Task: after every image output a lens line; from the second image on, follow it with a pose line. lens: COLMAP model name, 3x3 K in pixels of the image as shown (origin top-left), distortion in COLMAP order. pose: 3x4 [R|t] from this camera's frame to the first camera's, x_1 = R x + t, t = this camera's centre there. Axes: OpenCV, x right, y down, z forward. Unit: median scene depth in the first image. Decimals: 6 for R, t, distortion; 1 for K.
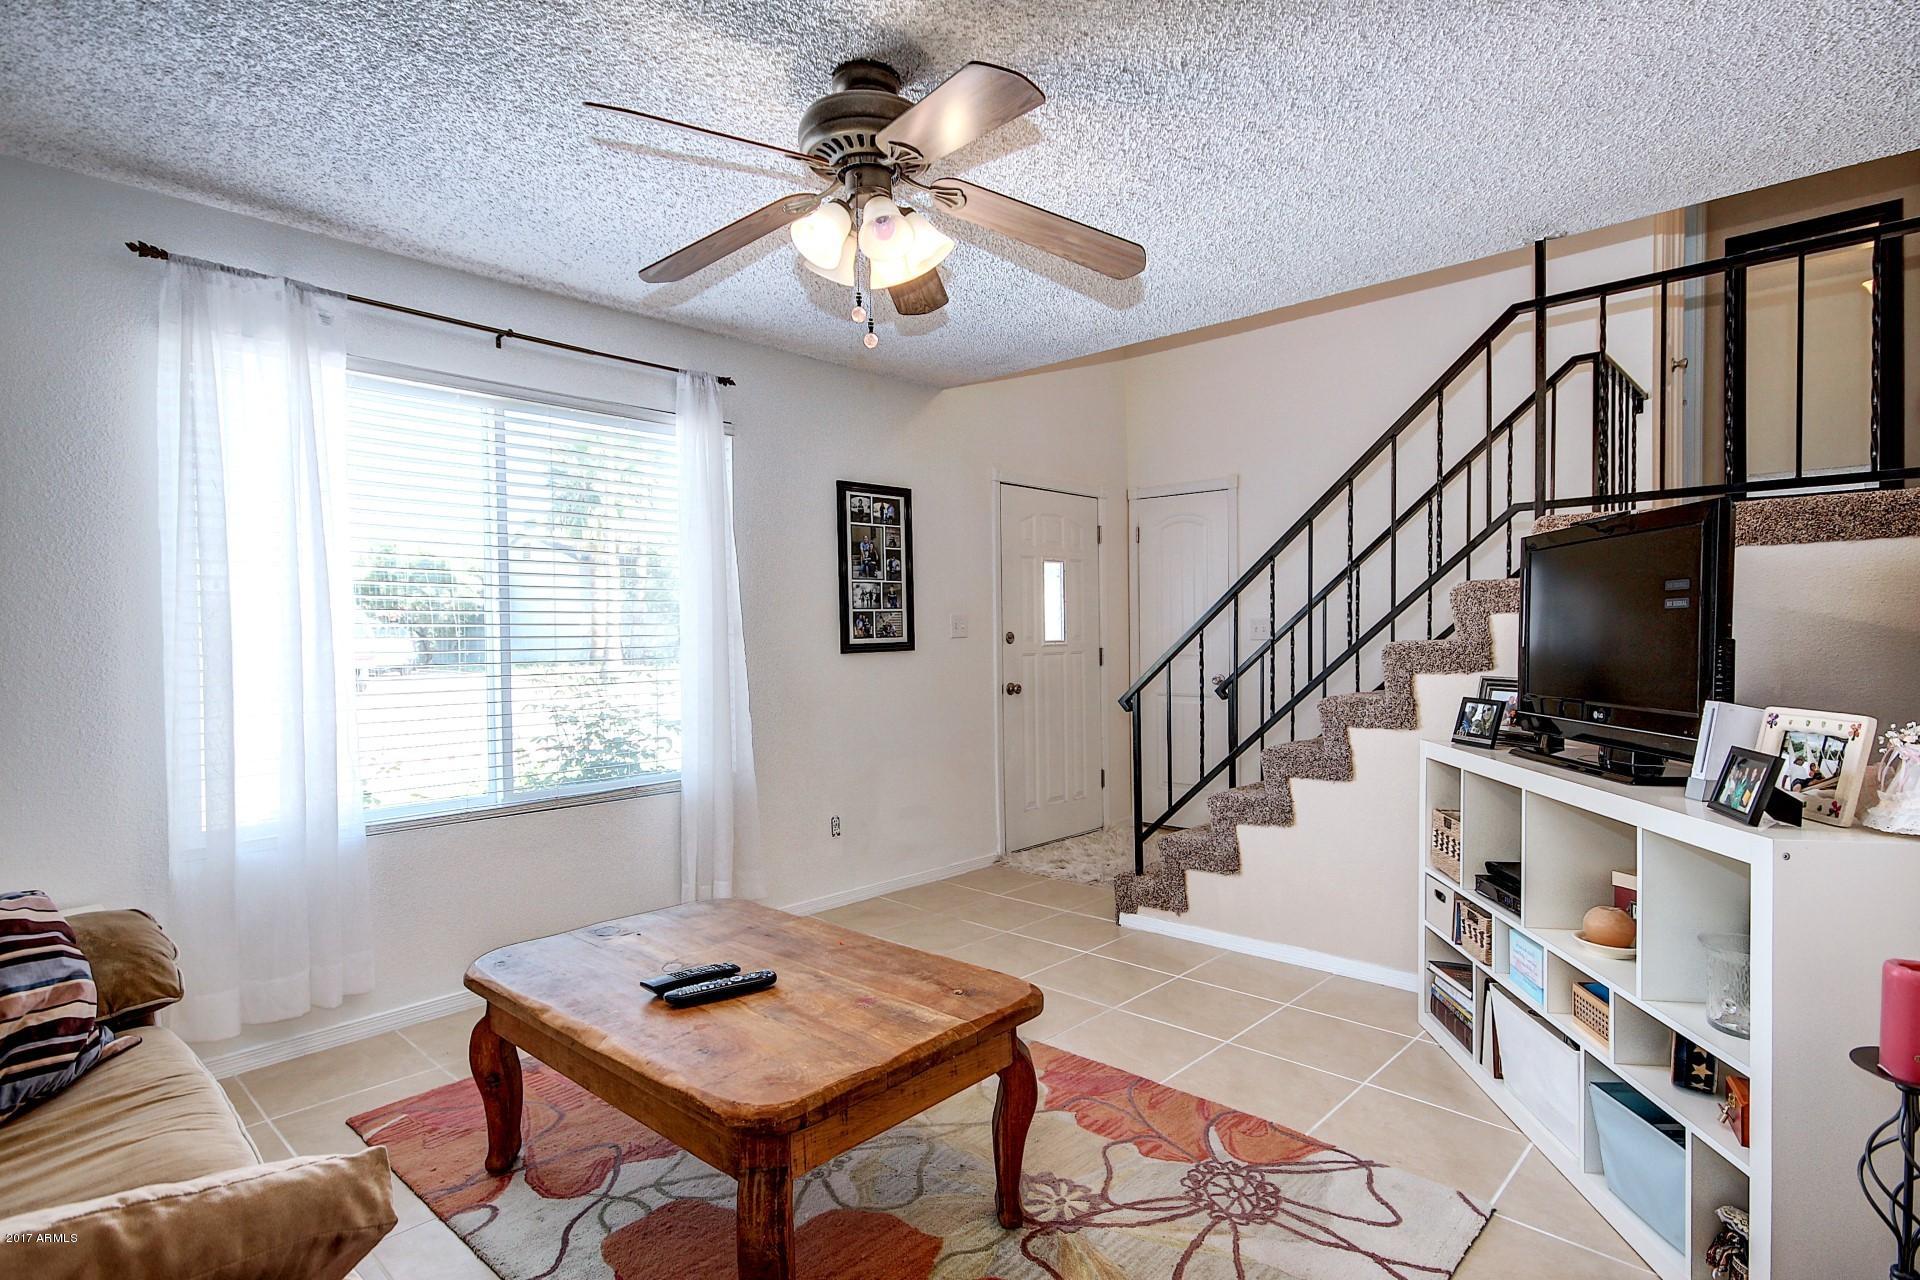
lens RADIAL K [[960.1, 0, 959.7], [0, 960.1, 643.0], [0, 0, 1]] dist [0.001808, -0.003325]
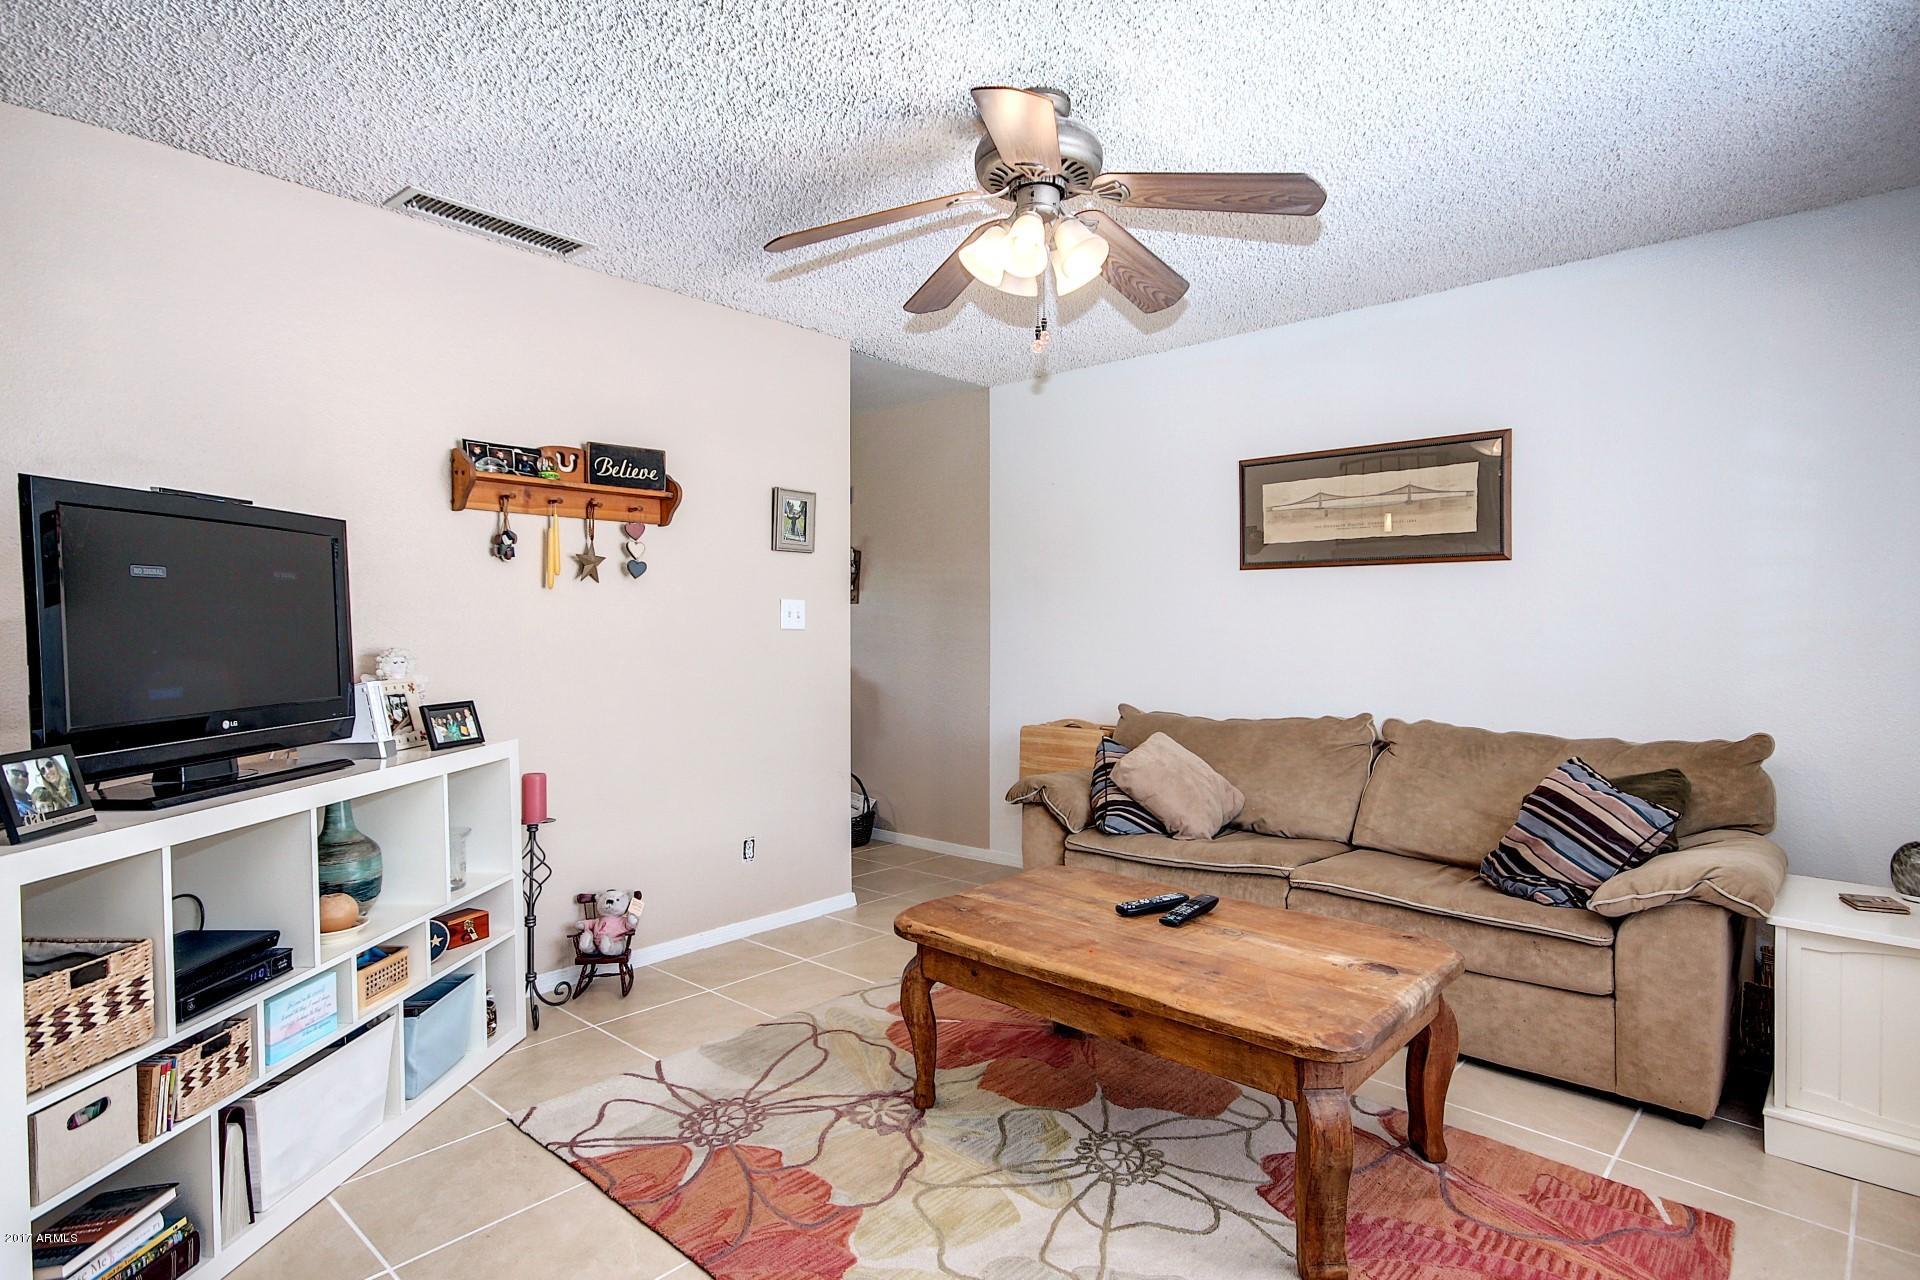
lens RADIAL K [[960.1, 0, 962.9], [0, 960.1, 640.2], [0, 0, 1]] dist [0.001808, -0.003325]
pose [[-0.999907, 0.010174, -0.009114, 0.007680], [0.009870, 0.999413, 0.032800, -0.025892], [0.009443, 0.032707, -0.999420, 2.111288]]
